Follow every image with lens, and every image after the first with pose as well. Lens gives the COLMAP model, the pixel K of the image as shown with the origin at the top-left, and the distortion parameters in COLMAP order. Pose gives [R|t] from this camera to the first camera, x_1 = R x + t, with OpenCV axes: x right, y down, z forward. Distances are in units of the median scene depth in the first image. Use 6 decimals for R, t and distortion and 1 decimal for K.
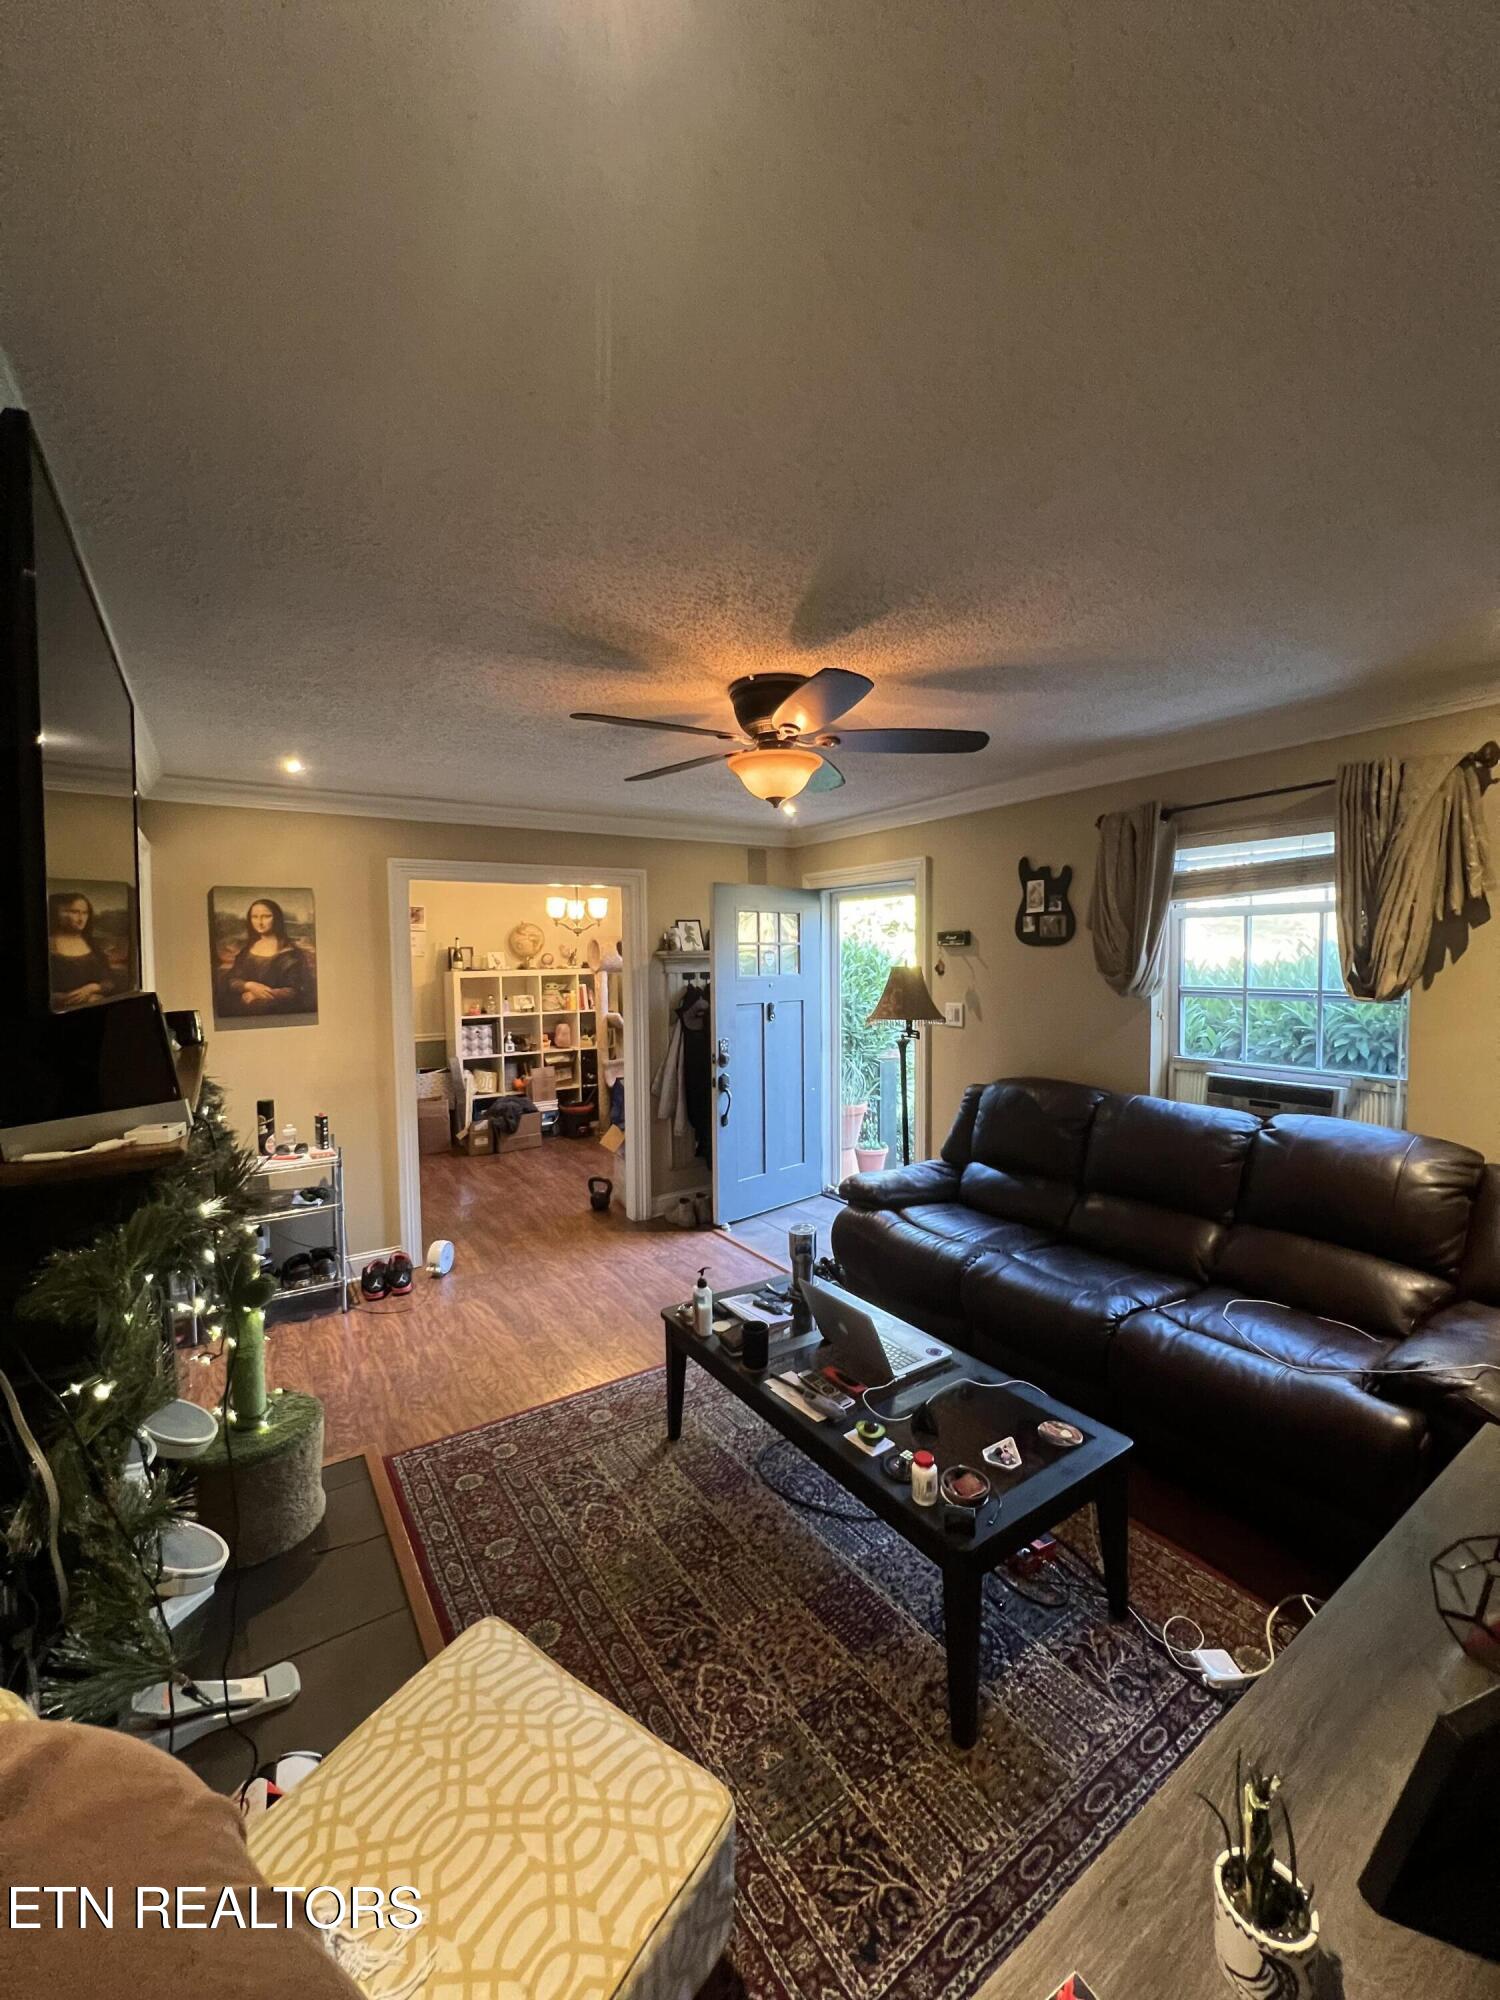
lens RADIAL K [[798.6, 0, 757.8], [0, 798.6, 993.8], [0, 0, 1]] dist [-0.003792, -0.000111]
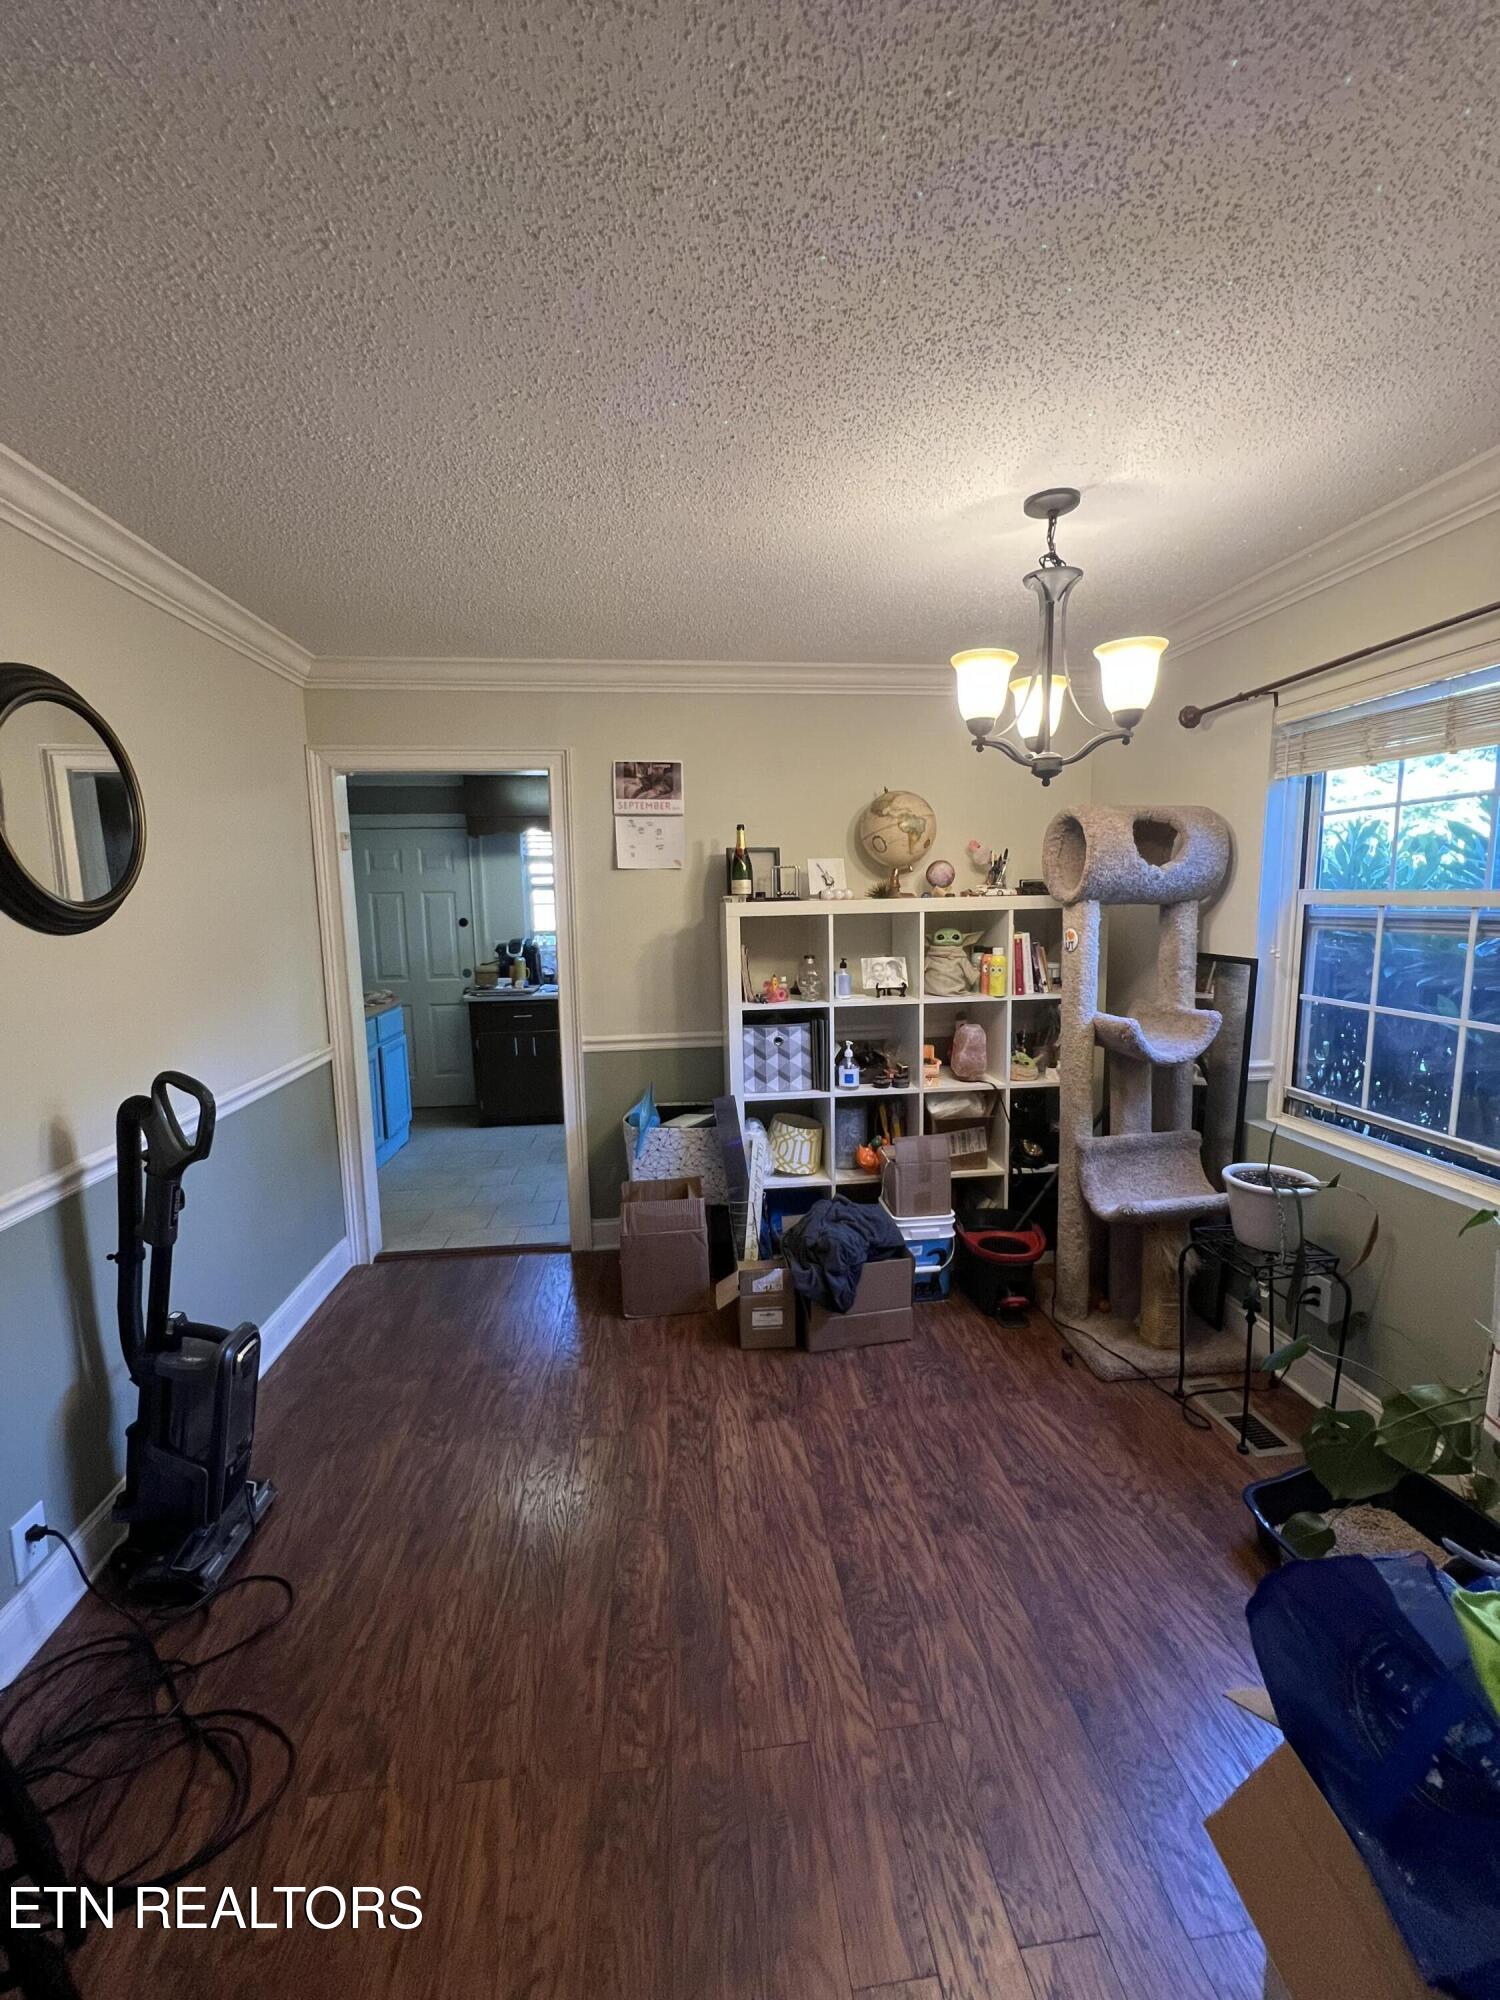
lens RADIAL K [[801.2, 0, 754.4], [0, 801.2, 1001.0], [0, 0, 1]] dist [-0.000738, -0.000019]
pose [[0.889759, 0.055508, -0.453043, -0.160522], [-0.014714, 0.995550, 0.093081, -0.014250], [0.456193, -0.076154, 0.886616, 0.591755]]
